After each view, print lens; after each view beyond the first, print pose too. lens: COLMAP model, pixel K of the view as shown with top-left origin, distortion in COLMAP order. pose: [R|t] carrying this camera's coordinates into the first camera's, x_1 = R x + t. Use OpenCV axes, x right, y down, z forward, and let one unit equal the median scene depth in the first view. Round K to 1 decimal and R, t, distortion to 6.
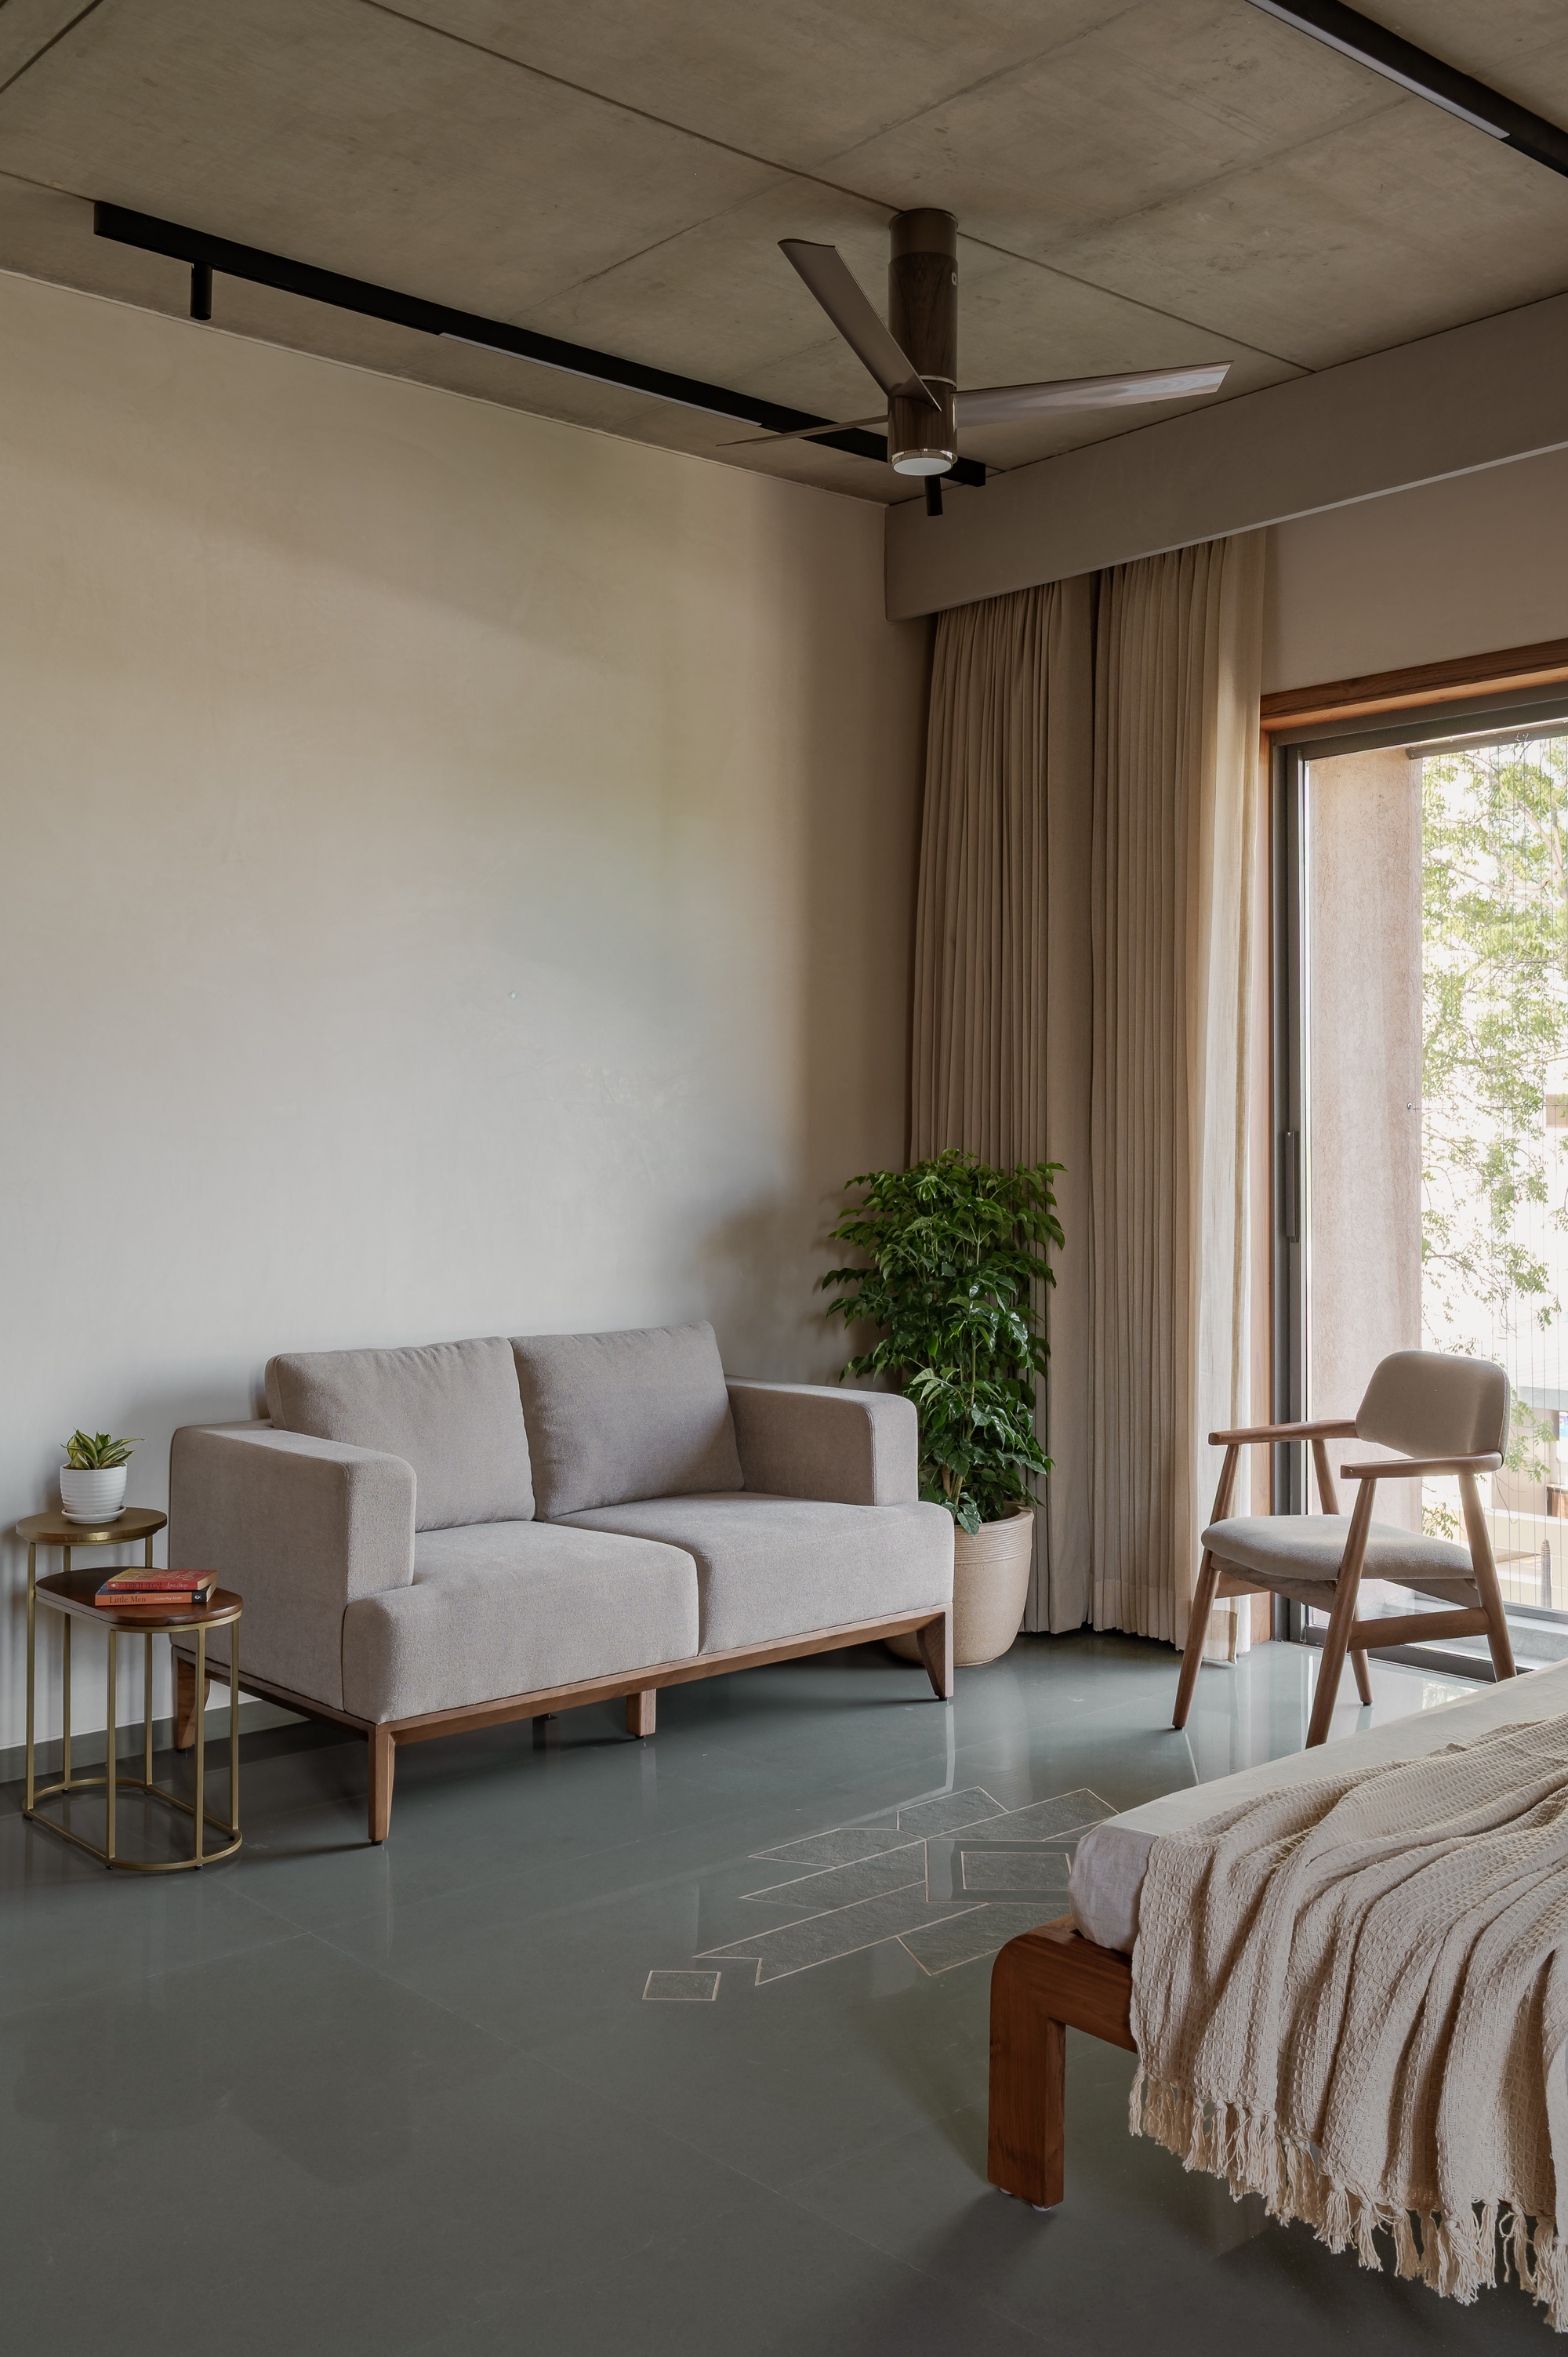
lens RADIAL K [[2190.7, 0, 784.0], [0, 2190.7, 1178.5], [0, 0, 1]] dist [-0.024845, 0.013376]
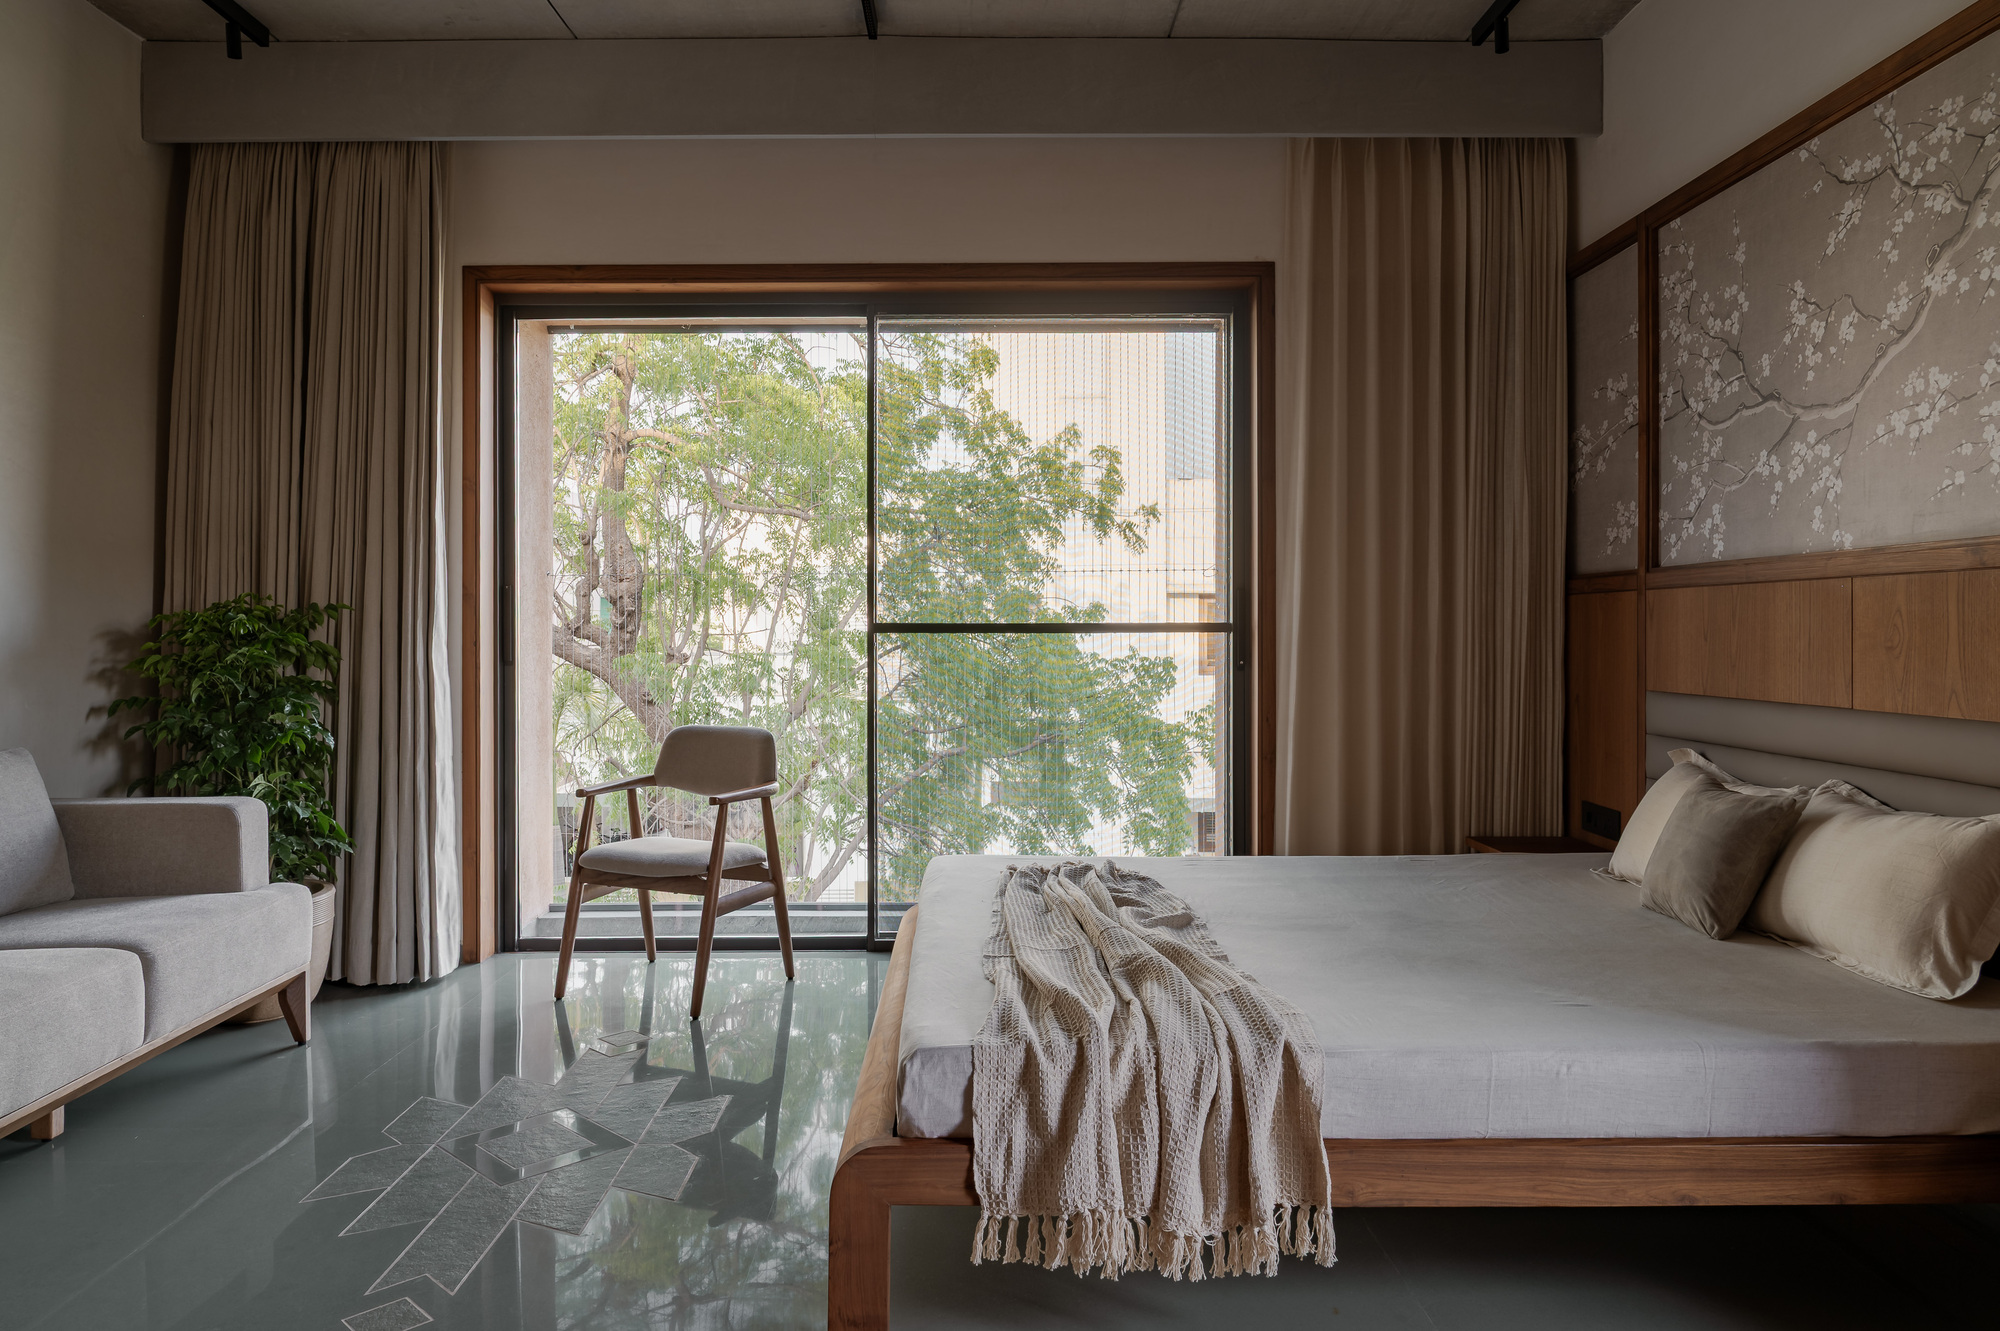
lens RADIAL K [[1359.4, 0, 1000.0], [0, 1359.4, 665.5], [0, 0, 1]] dist [-0.001761, 0.000725]
pose [[0.657458, -0.021029, 0.753197, -0.254362], [0.016758, 0.999771, 0.013286, 0.027443], [-0.753305, 0.003887, 0.657660, 0.231561]]
